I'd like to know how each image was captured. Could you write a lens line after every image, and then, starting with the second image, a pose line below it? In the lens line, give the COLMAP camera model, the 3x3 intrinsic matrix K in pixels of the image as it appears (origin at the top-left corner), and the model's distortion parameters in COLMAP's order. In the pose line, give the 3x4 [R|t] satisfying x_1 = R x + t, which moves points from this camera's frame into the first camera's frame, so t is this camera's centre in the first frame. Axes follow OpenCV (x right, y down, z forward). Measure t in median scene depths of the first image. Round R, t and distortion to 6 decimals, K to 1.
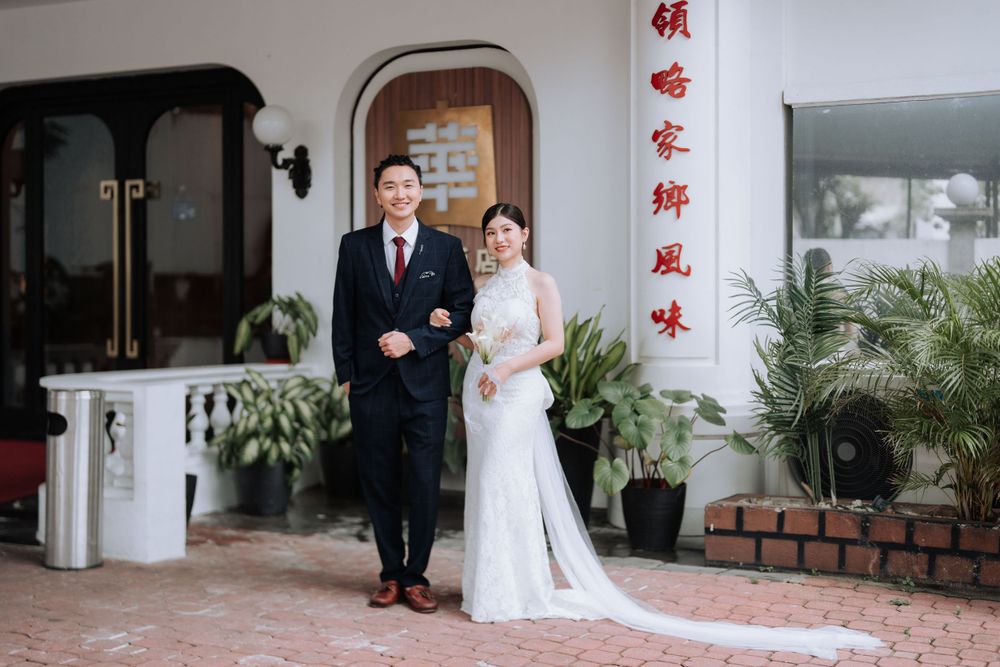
lens RADIAL K [[1503.7, 0, 510.0], [0, 1503.7, 330.9], [0, 0, 1]] dist [0.117254, 0.000000]
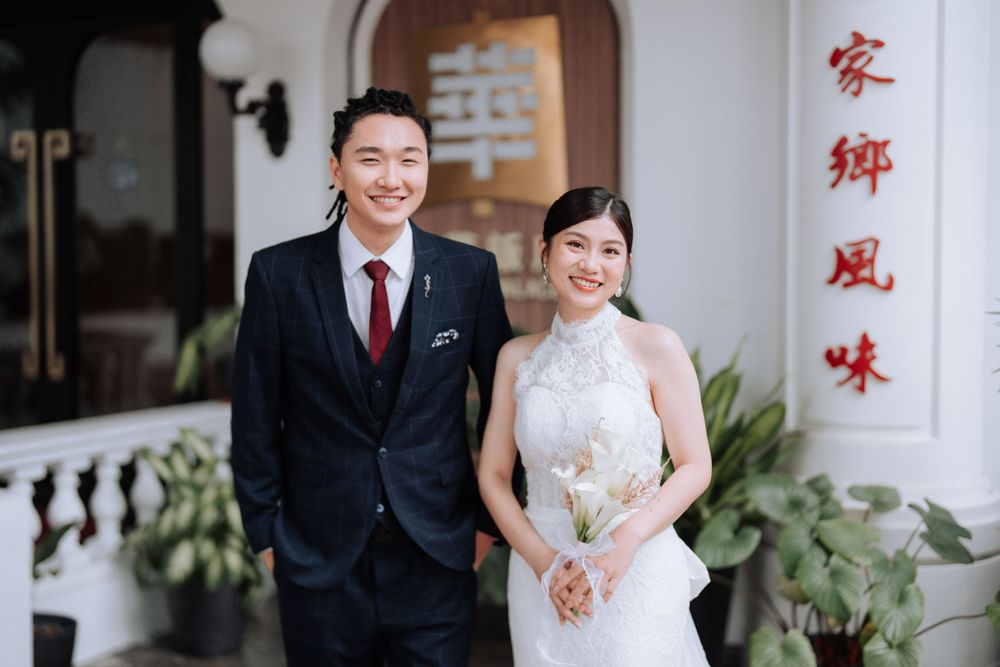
lens RADIAL K [[1410.0, 0, 519.3], [0, 1410.0, 328.8], [0, 0, 1]] dist [0.034866, 0.000000]
pose [[0.999626, 0.000935, -0.027323, -0.013633], [0.000249, 0.999063, 0.043288, -0.045717], [0.027338, -0.043279, 0.998689, 0.429366]]
